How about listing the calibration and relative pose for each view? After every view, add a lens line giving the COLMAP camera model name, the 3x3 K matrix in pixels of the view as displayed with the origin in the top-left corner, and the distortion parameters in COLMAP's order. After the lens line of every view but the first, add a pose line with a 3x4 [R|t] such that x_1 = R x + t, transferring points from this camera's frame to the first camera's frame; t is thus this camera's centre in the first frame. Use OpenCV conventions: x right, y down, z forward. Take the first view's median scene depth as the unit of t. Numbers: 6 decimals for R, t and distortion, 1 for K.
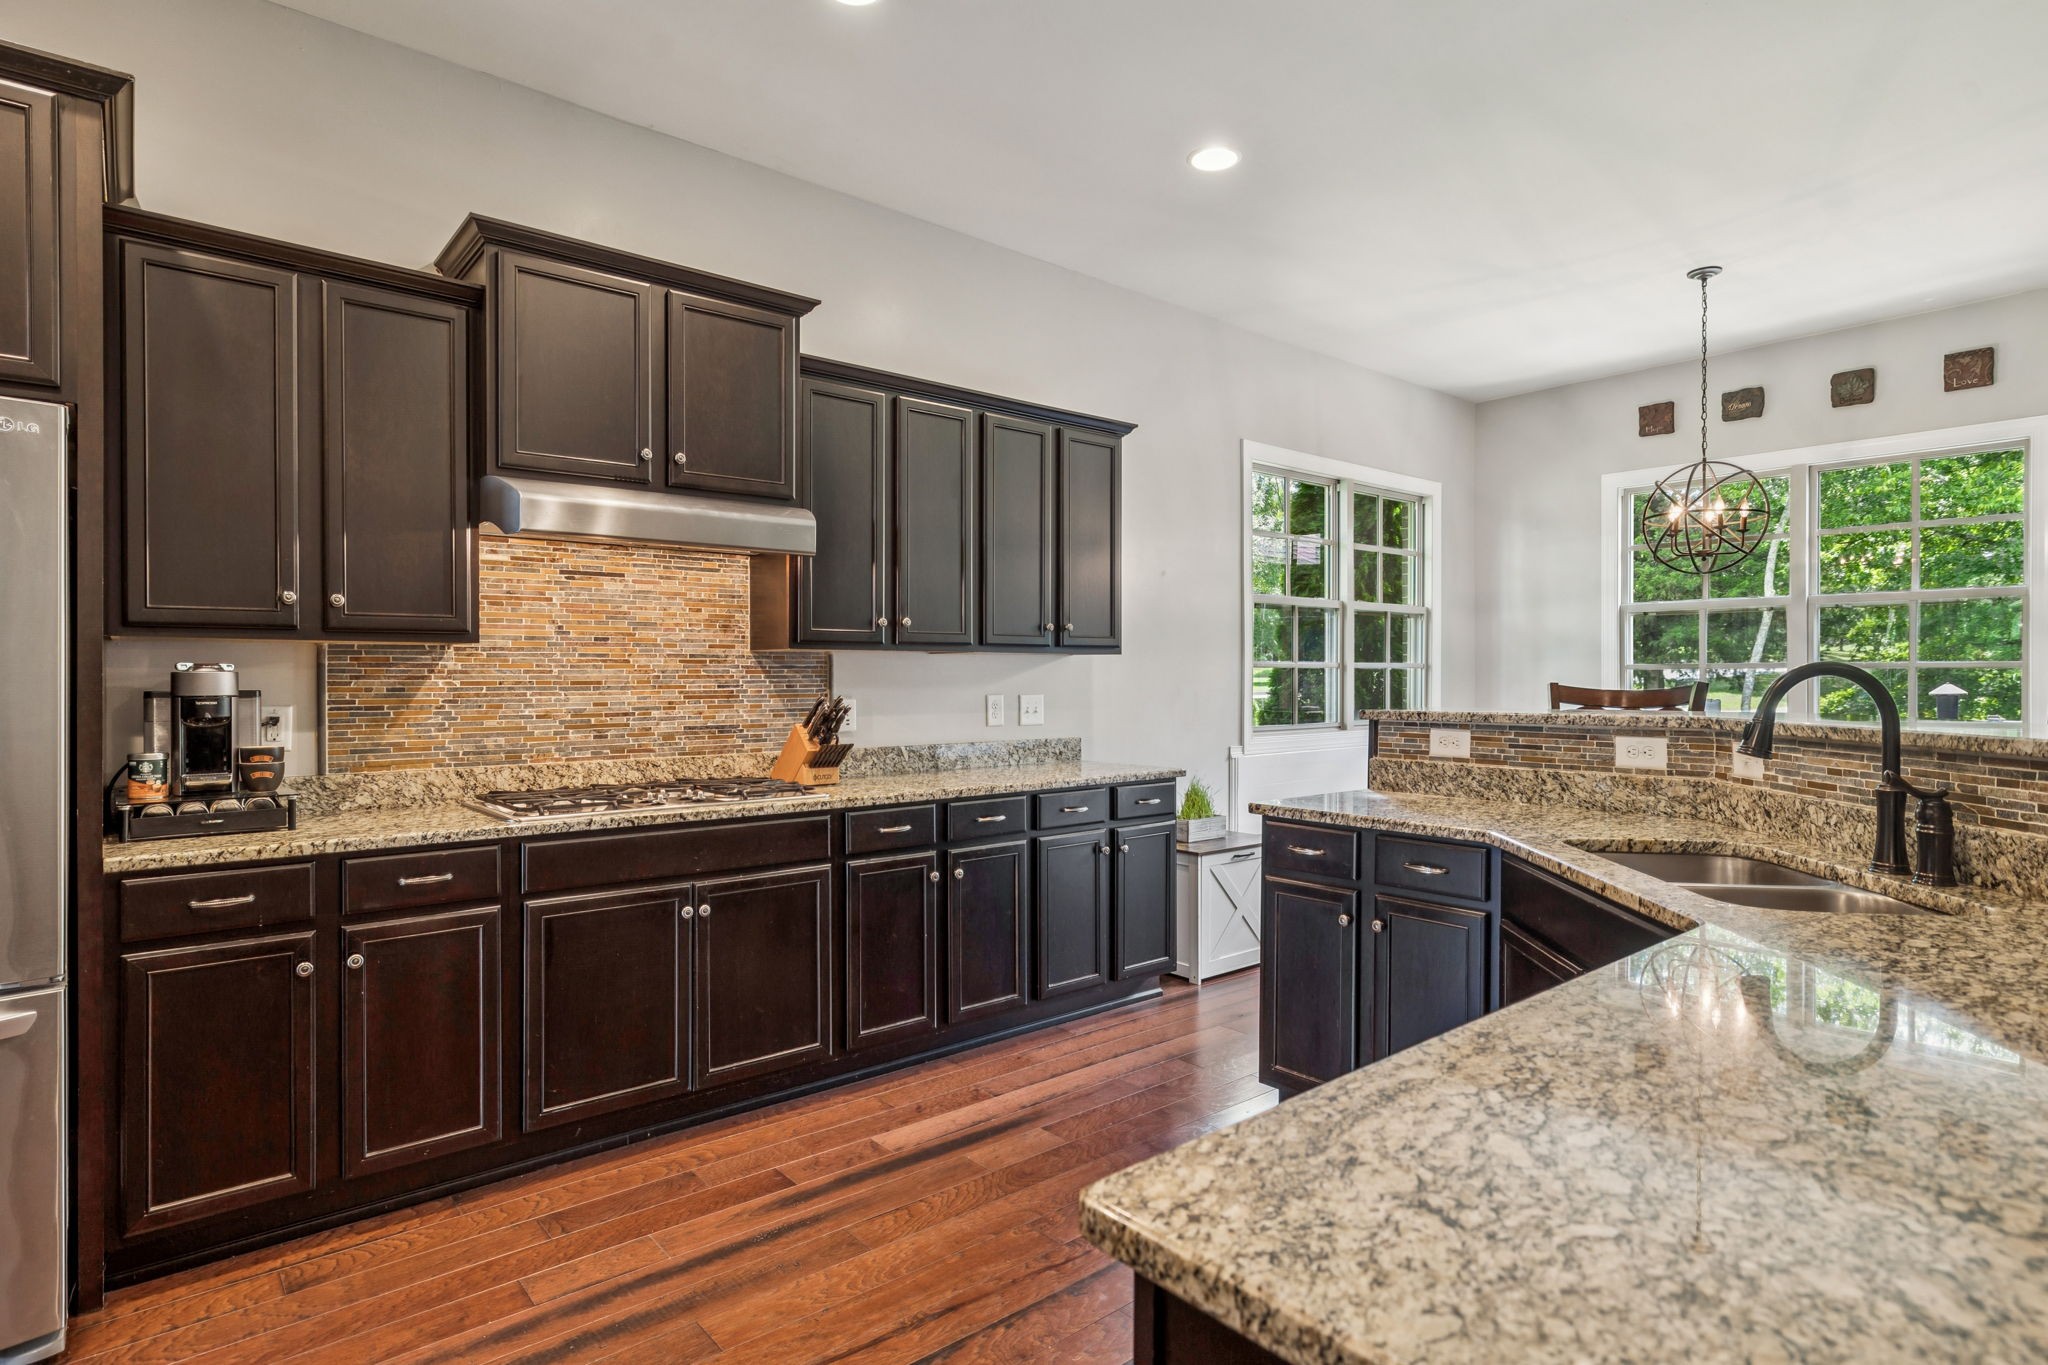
lens RADIAL K [[1053.8, 0, 1012.7], [0, 1053.8, 684.6], [0, 0, 1]] dist [-0.006550, 0.002416]
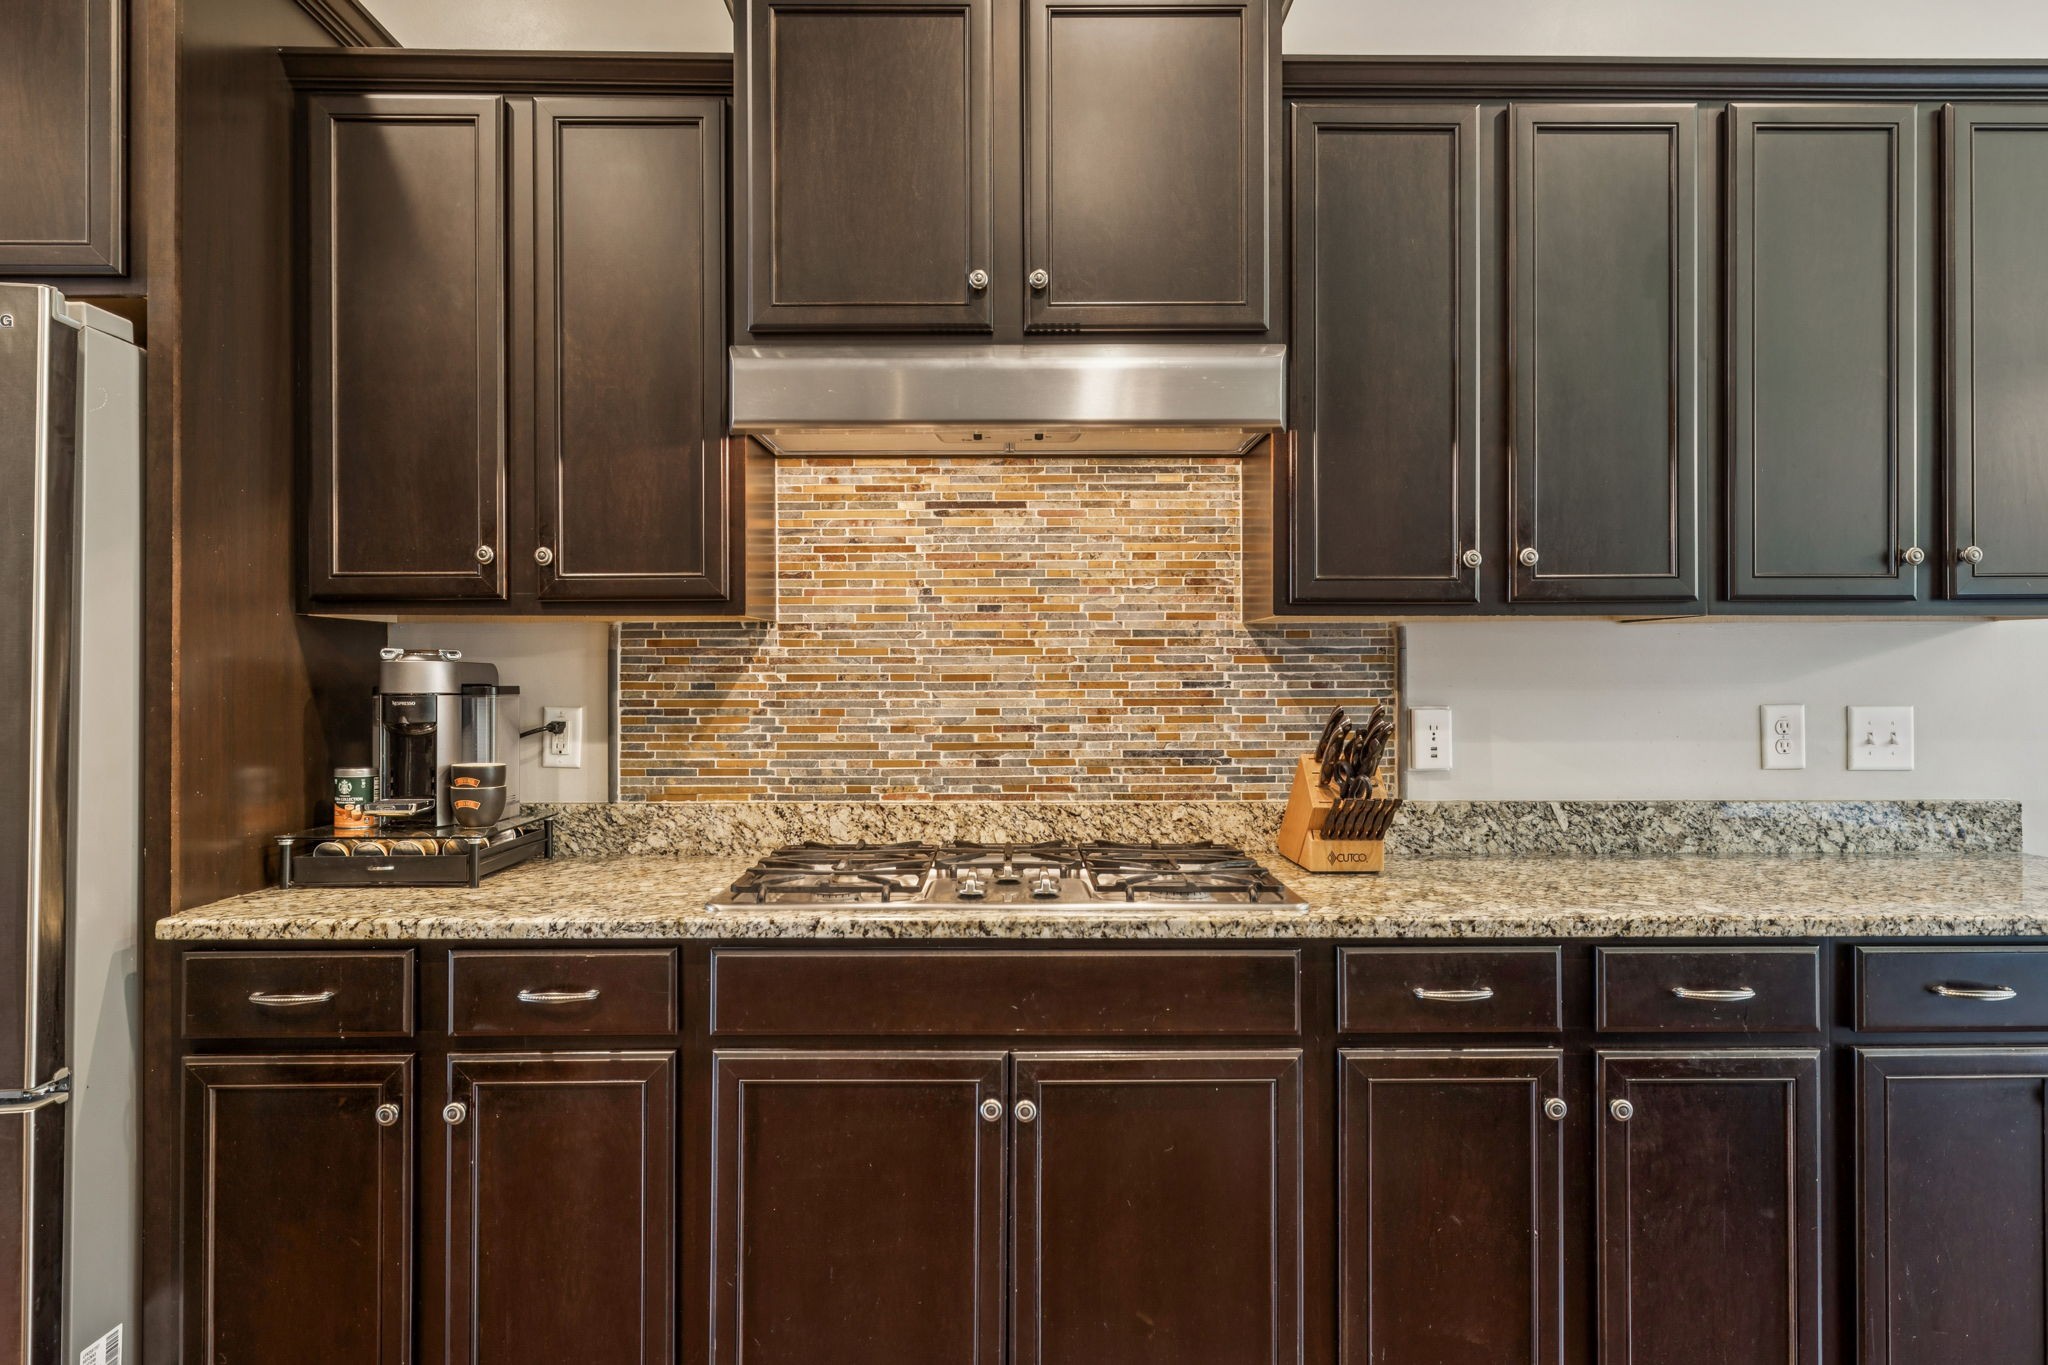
lens RADIAL K [[1179.8, 0, 1024.6], [0, 1179.8, 664.9], [0, 0, 1]] dist [0.003271, -0.000403]
pose [[0.780900, -0.003391, -0.624647, 0.066944], [-0.004520, 0.999928, -0.011078, -0.001595], [0.624640, 0.011474, 0.780829, 0.471484]]
